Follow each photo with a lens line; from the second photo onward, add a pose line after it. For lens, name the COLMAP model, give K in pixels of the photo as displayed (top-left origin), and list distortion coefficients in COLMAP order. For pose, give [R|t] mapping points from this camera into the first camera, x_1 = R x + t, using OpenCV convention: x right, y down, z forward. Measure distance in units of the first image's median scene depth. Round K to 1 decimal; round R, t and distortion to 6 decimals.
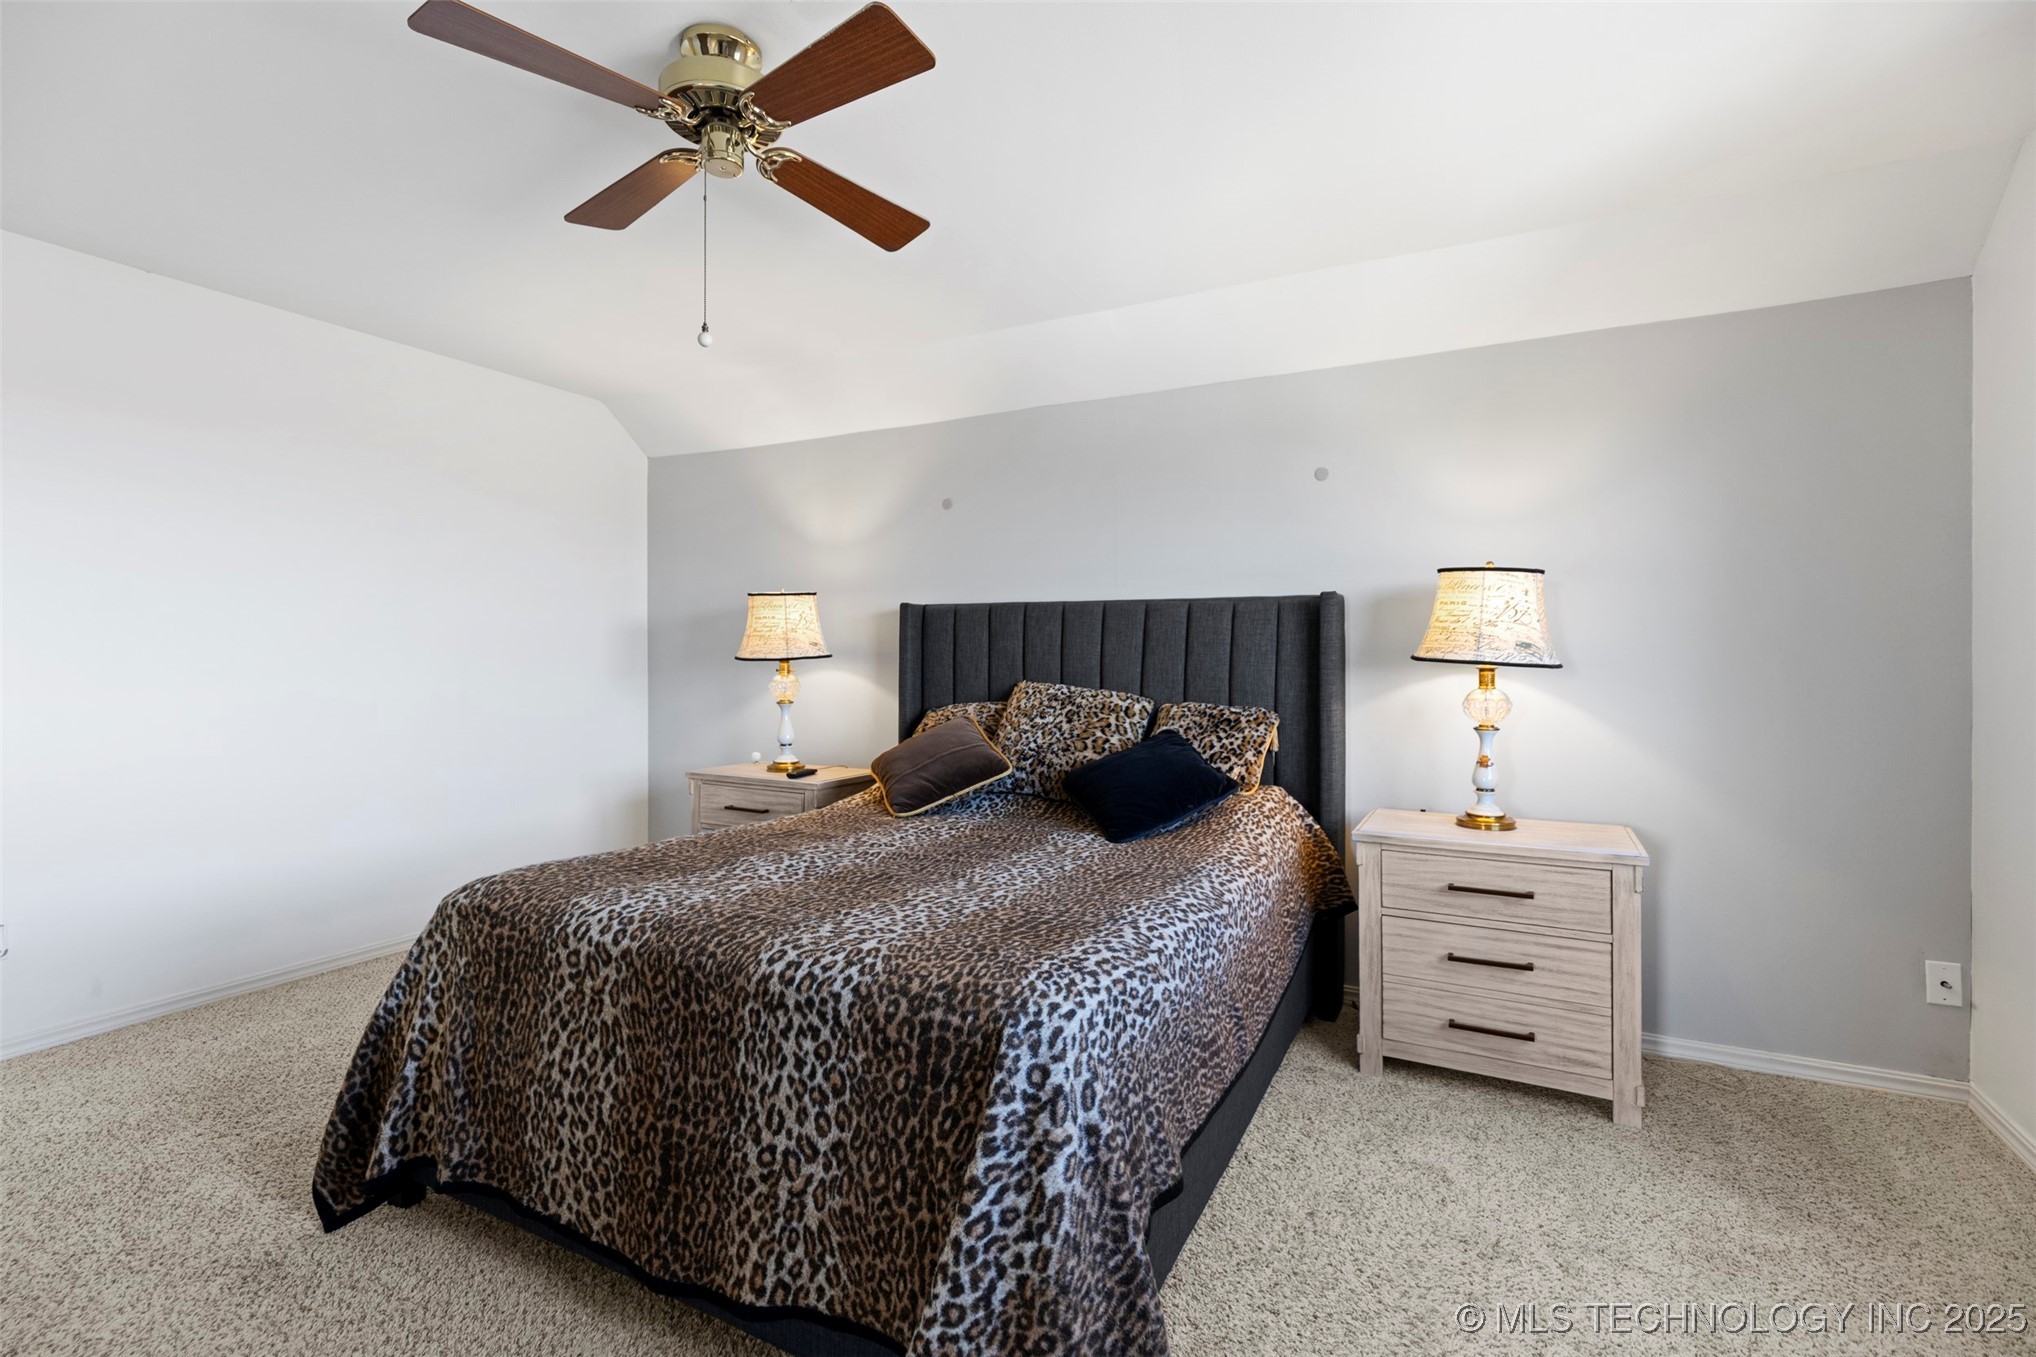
lens RADIAL K [[920.2, 0, 1027.8], [0, 920.2, 674.9], [0, 0, 1]] dist [0.006865, -0.001123]
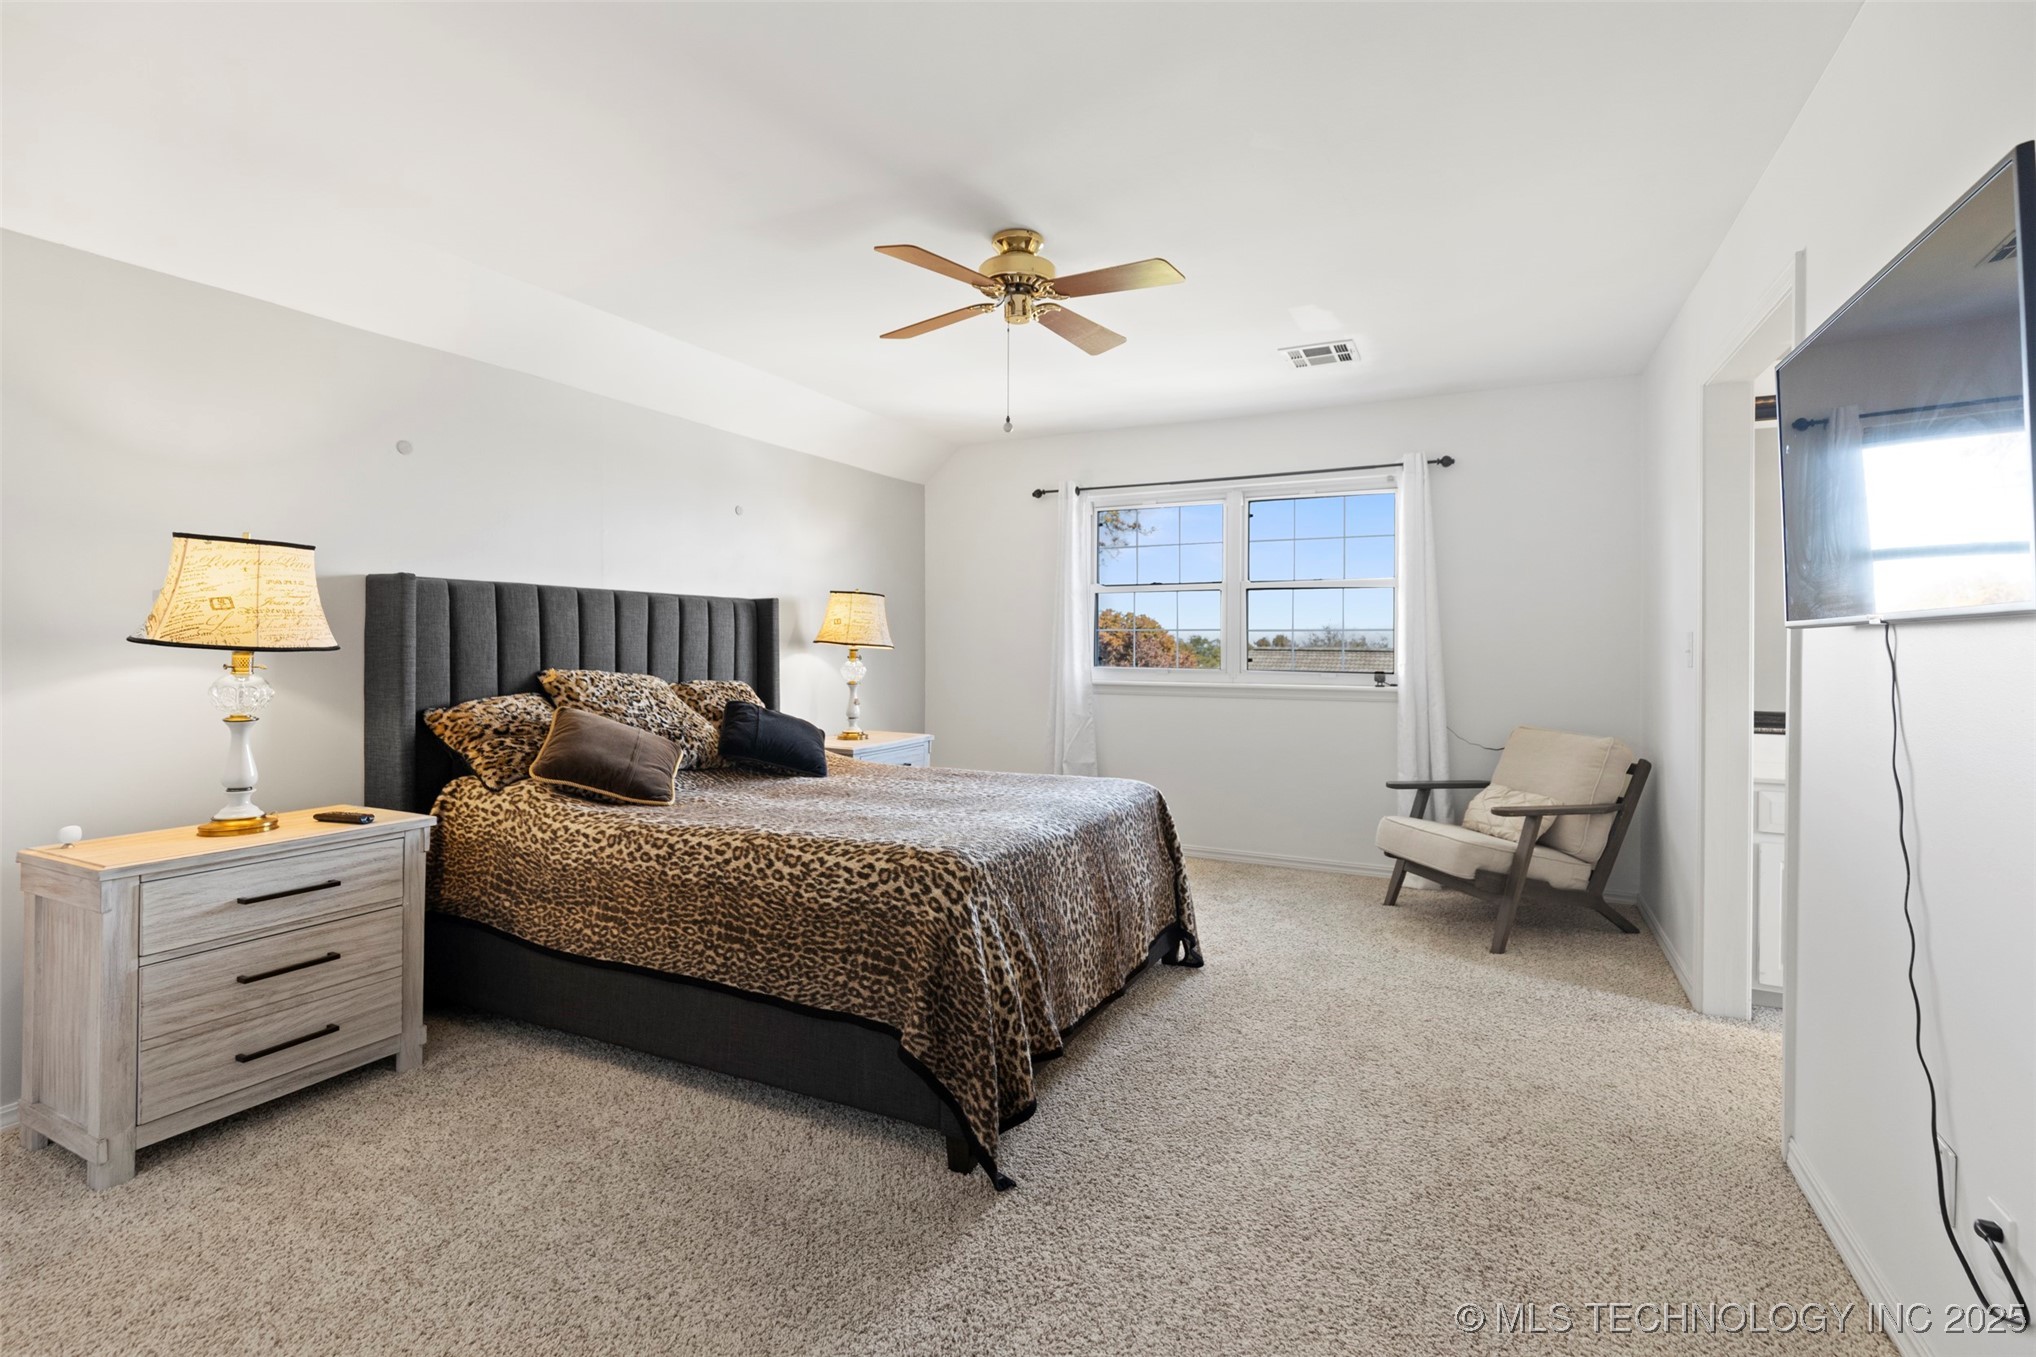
lens RADIAL K [[920.2, 0, 1030.0], [0, 920.2, 664.9], [0, 0, 1]] dist [0.006865, -0.001123]
pose [[-0.016191, -0.023661, 0.999589, -0.958212], [0.025236, 0.999392, 0.024065, -0.008232], [-0.999550, 0.025616, -0.015584, 0.532540]]
